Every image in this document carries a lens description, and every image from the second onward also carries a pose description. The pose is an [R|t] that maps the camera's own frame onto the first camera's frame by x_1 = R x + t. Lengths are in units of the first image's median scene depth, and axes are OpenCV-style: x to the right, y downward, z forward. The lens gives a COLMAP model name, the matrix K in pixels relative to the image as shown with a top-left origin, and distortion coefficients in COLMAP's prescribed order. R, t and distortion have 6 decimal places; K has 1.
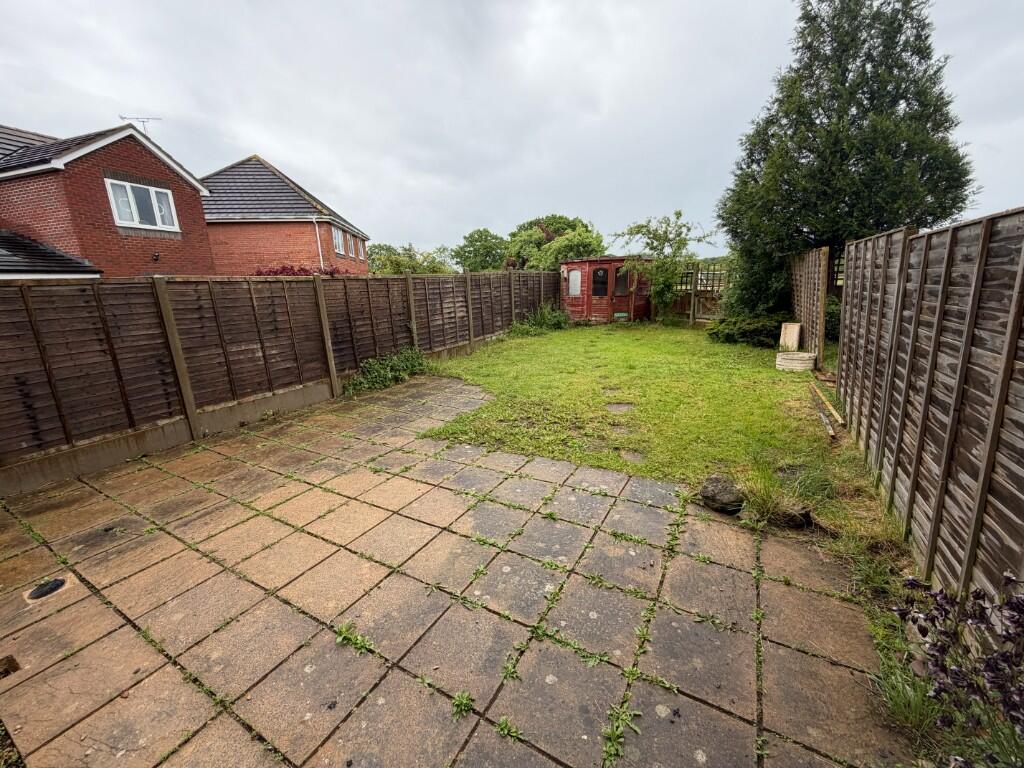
lens RADIAL K [[410.3, 0, 510.1], [0, 410.3, 384.3], [0, 0, 1]] dist [0.001147, 0.000200]
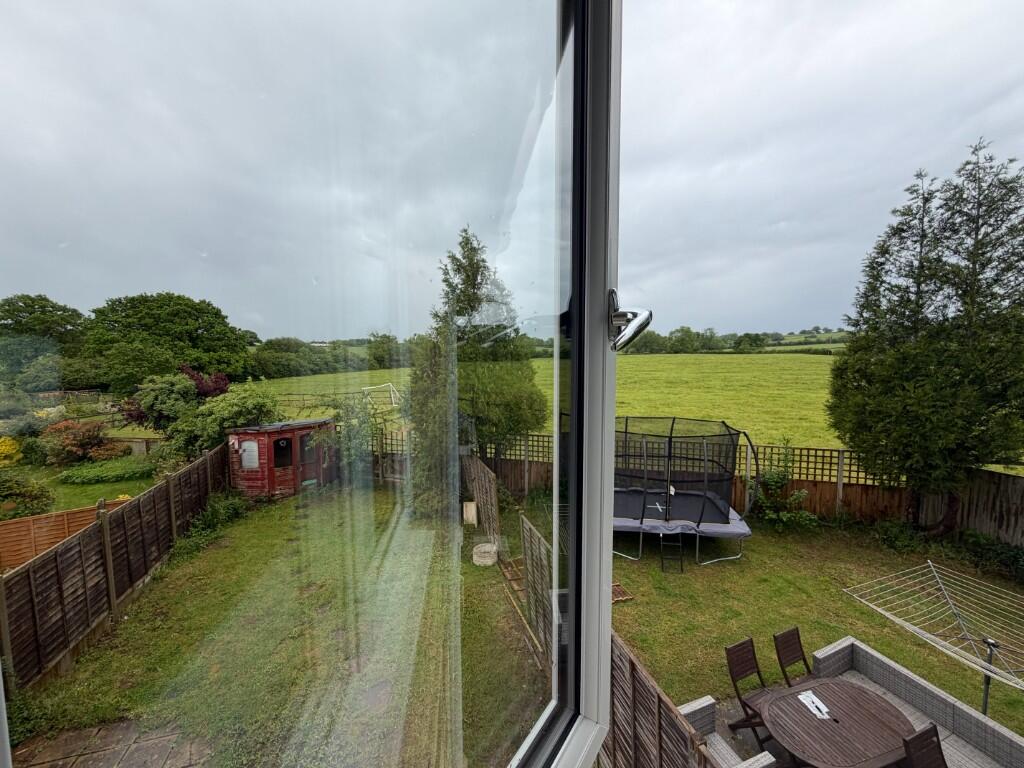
lens RADIAL K [[410.3, 0, 510.1], [0, 410.3, 384.3], [0, 0, 1]] dist [0.001147, 0.000200]
pose [[0.695873, -0.030095, 0.717534, -0.113983], [0.157874, 0.981092, -0.111960, -0.292765], [-0.700597, 0.191190, 0.687466, -0.034033]]
